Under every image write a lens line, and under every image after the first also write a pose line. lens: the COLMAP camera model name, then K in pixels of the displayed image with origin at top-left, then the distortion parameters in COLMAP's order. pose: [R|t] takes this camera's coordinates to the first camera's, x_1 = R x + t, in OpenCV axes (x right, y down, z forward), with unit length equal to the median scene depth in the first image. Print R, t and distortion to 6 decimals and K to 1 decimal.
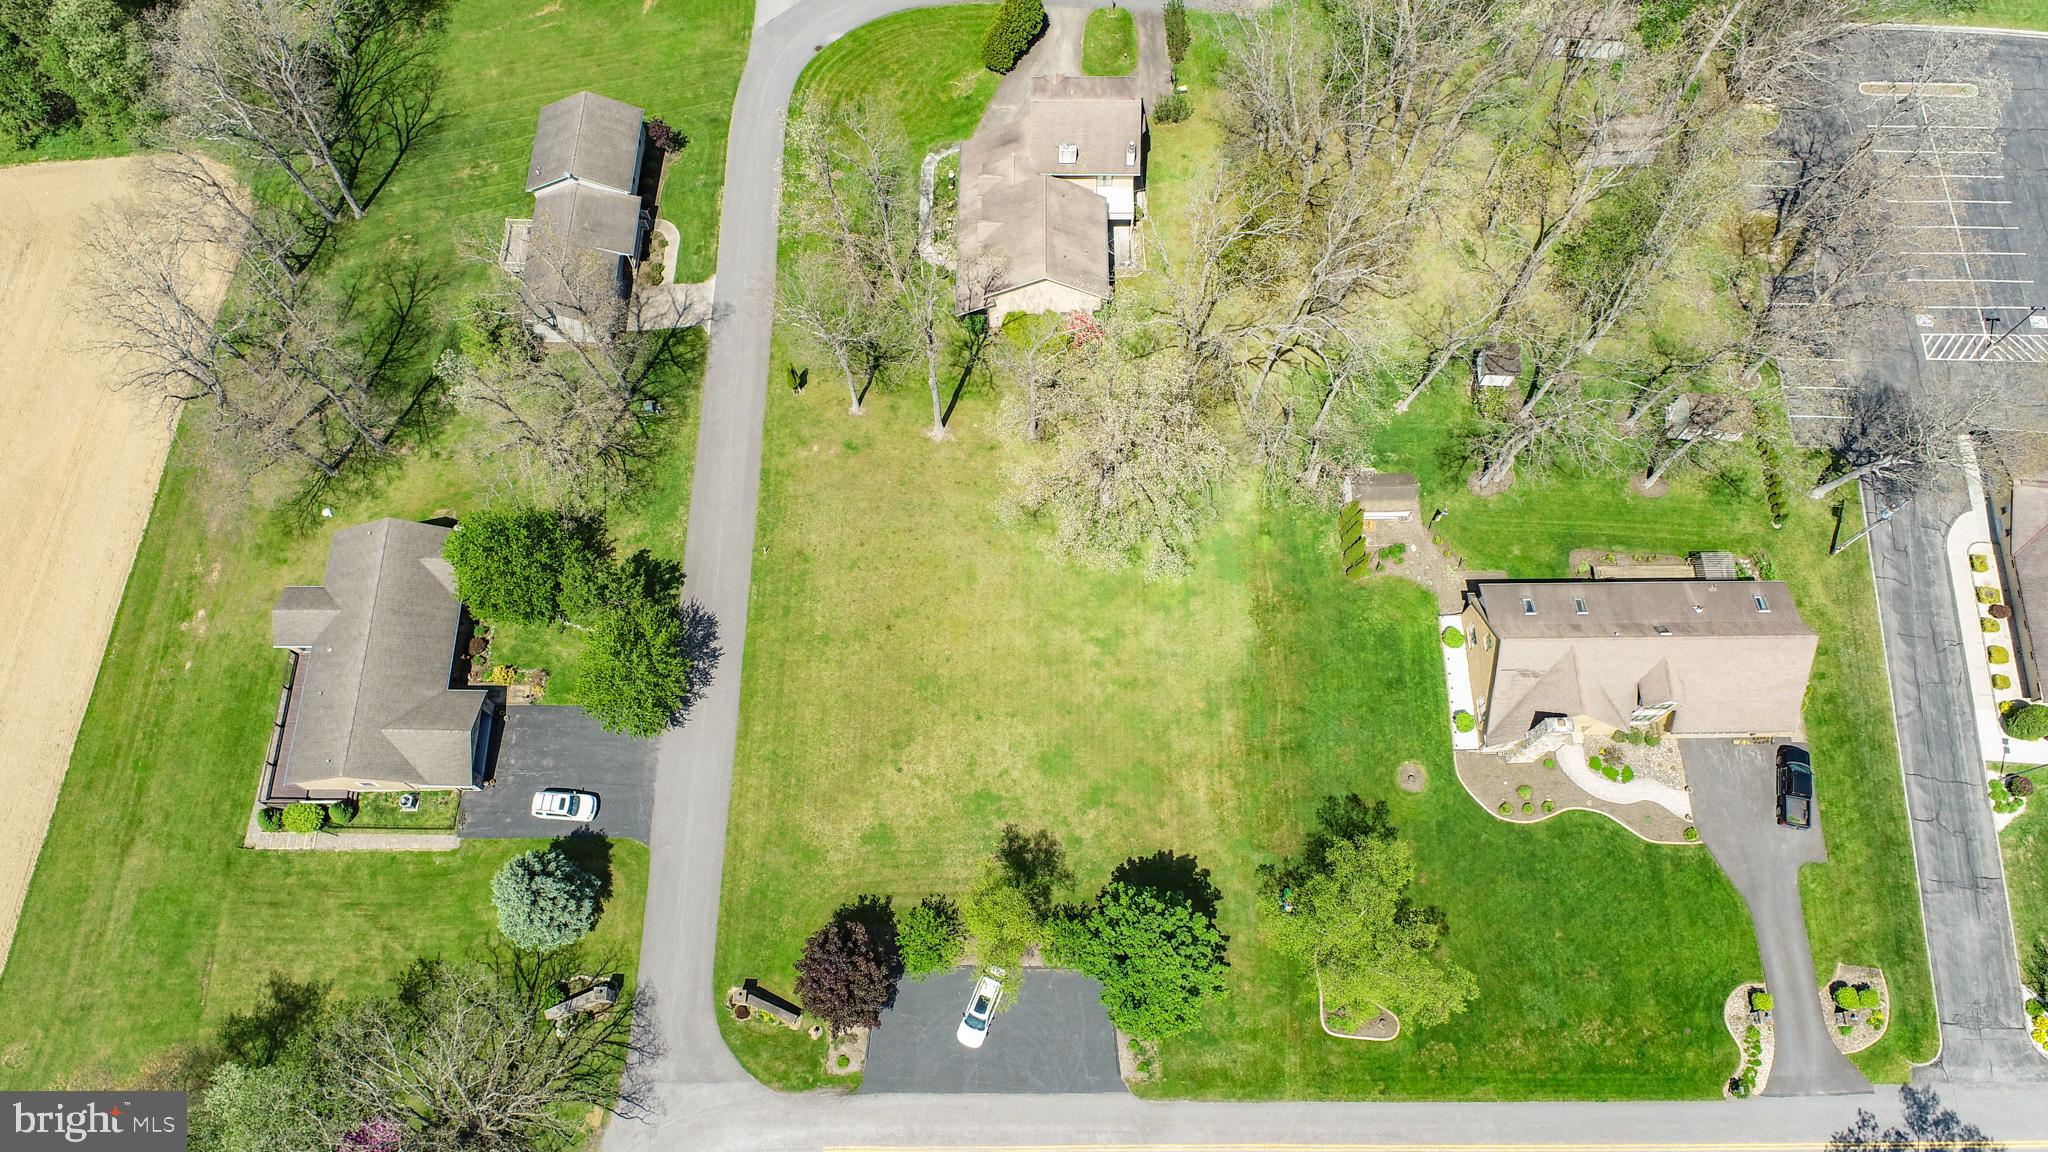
lens RADIAL K [[1384.9, 0, 1033.1], [0, 1384.9, 558.4], [0, 0, 1]] dist [-0.021878, 0.009788]
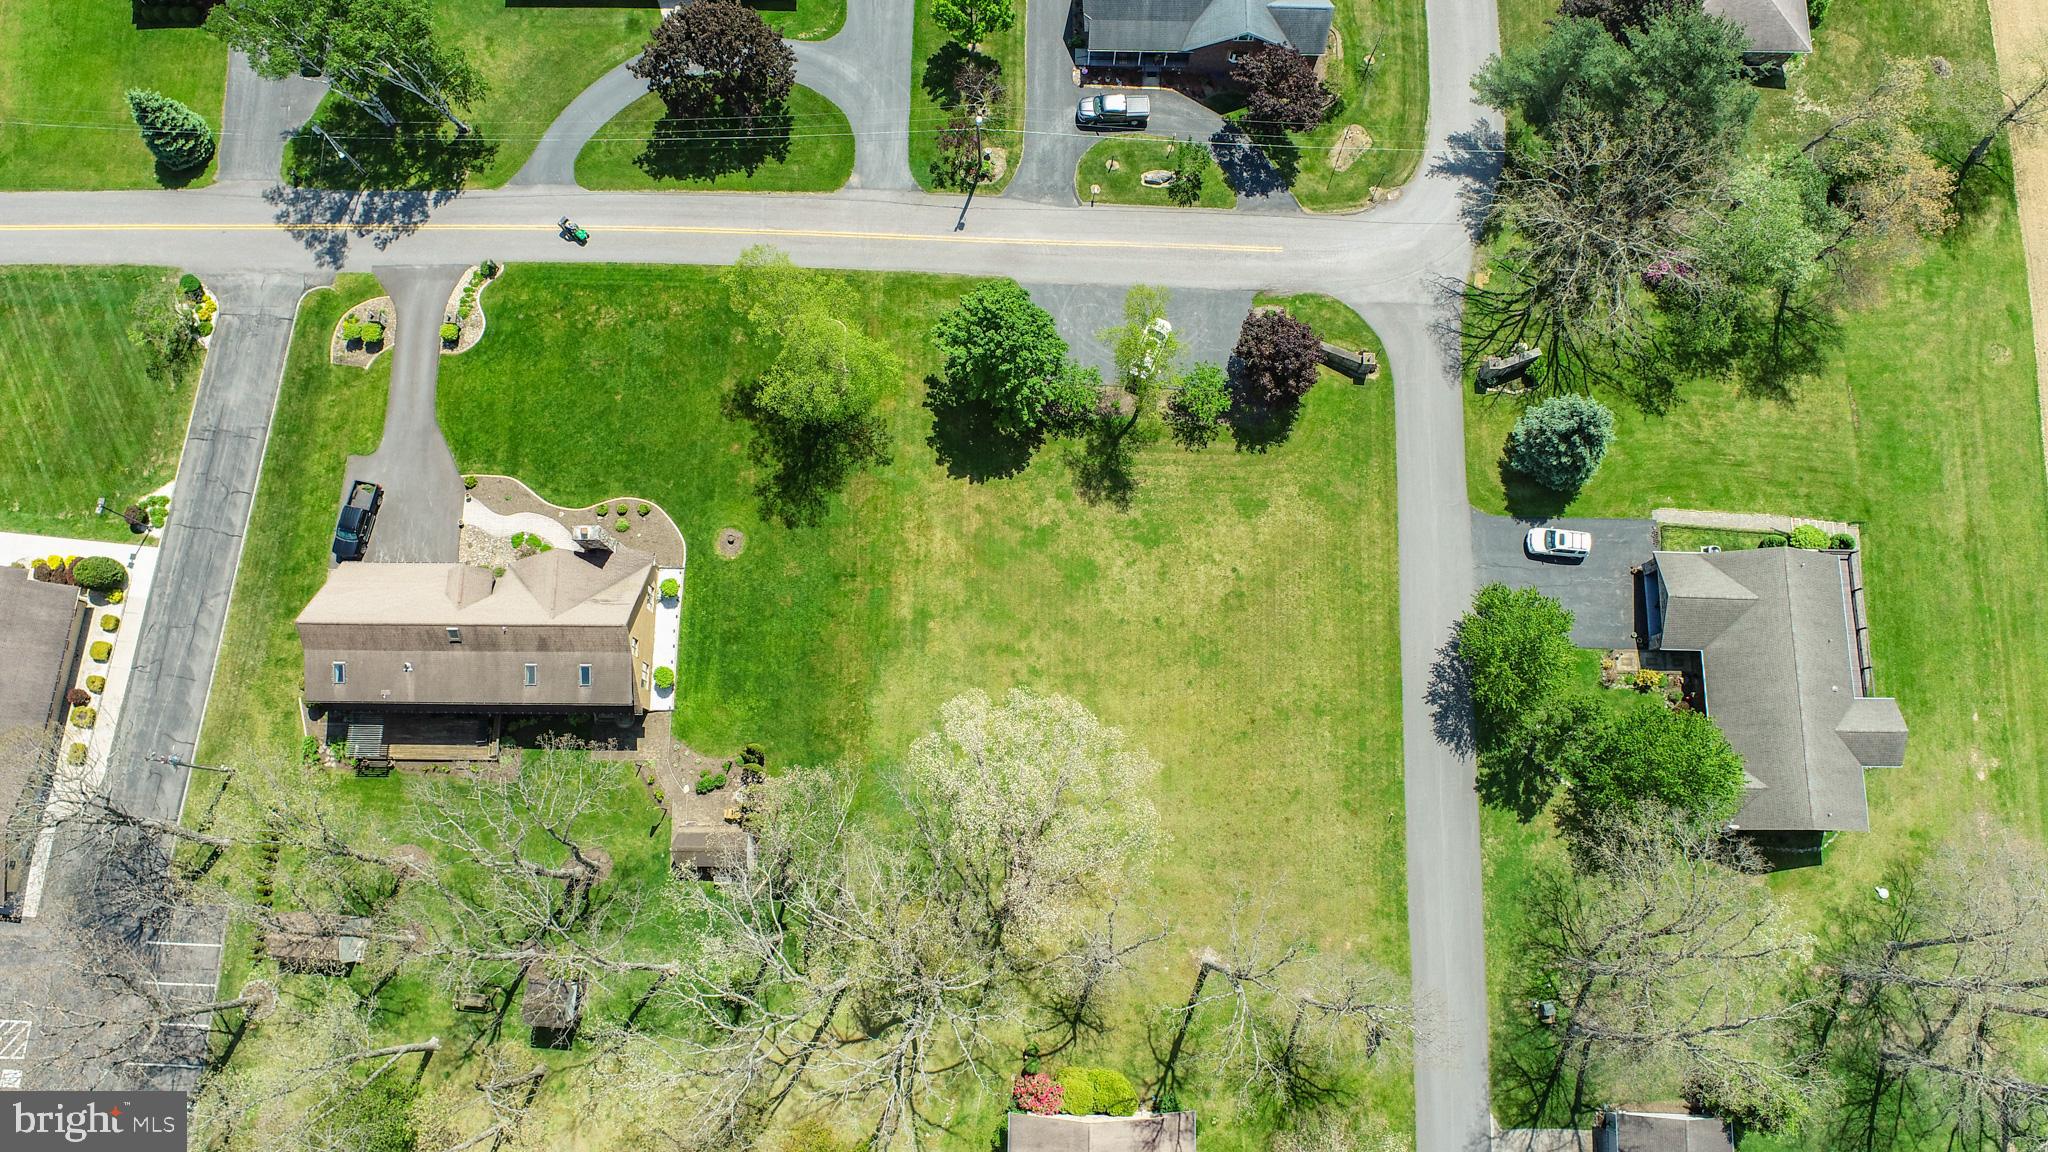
lens RADIAL K [[1377.7, 0, 1021.6], [0, 1377.7, 574.3], [0, 0, 1]] dist [-0.018907, 0.005887]
pose [[-0.999843, -0.017709, 0.000692, 0.058221], [0.015049, -0.827716, 0.560946, -0.417826], [-0.009361, 0.560868, 0.827852, 0.171987]]
